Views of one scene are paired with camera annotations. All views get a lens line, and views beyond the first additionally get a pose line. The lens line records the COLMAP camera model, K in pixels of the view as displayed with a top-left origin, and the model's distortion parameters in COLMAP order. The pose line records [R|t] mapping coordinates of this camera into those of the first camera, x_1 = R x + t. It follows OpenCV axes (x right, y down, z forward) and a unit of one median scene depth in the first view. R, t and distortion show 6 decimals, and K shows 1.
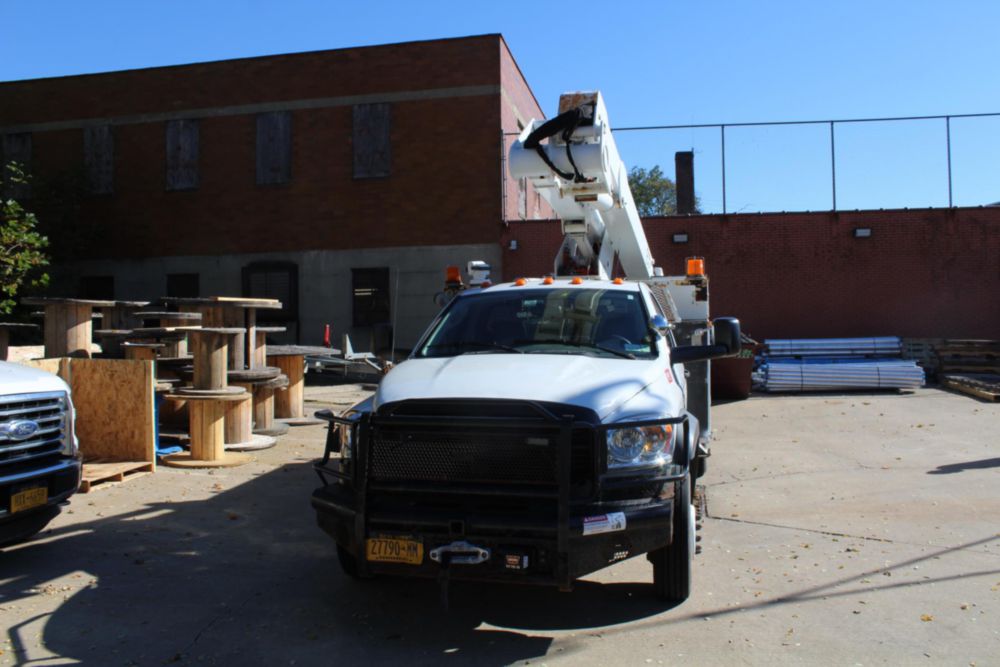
lens RADIAL K [[832.6, 0, 504.9], [0, 832.6, 322.5], [0, 0, 1]] dist [-0.167543, 0.148546]
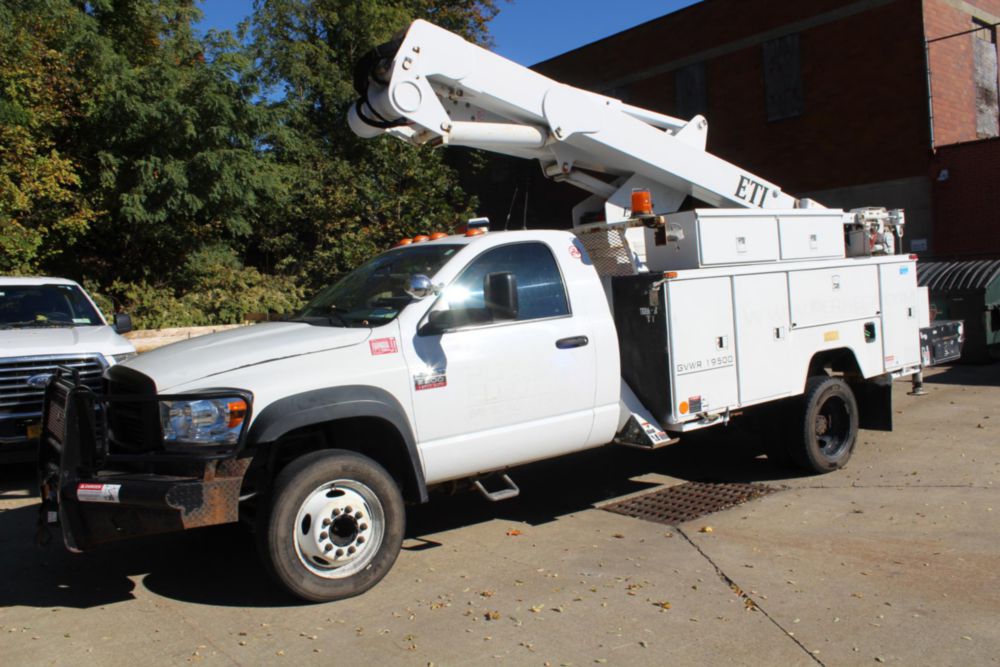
lens RADIAL K [[831.8, 0, 505.1], [0, 831.8, 322.5], [0, 0, 1]] dist [-0.165390, 0.144036]
pose [[0.751285, -0.008738, -0.659920, 0.486948], [0.045098, 0.998255, 0.038125, 0.007561], [0.658435, -0.058404, 0.750368, 0.252177]]
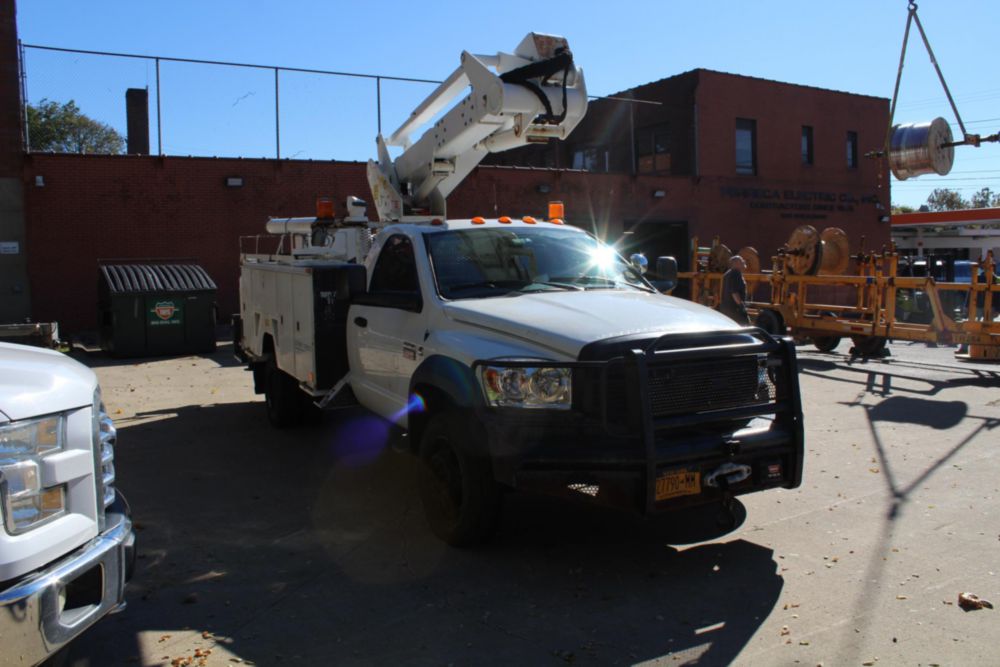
lens RADIAL K [[834.7, 0, 504.8], [0, 834.7, 321.9], [0, 0, 1]] dist [-0.167945, 0.150265]
pose [[0.755136, -0.048369, 0.653782, -0.405804], [0.008967, 0.997943, 0.063475, 0.005738], [-0.655507, -0.042070, 0.754016, 0.167205]]
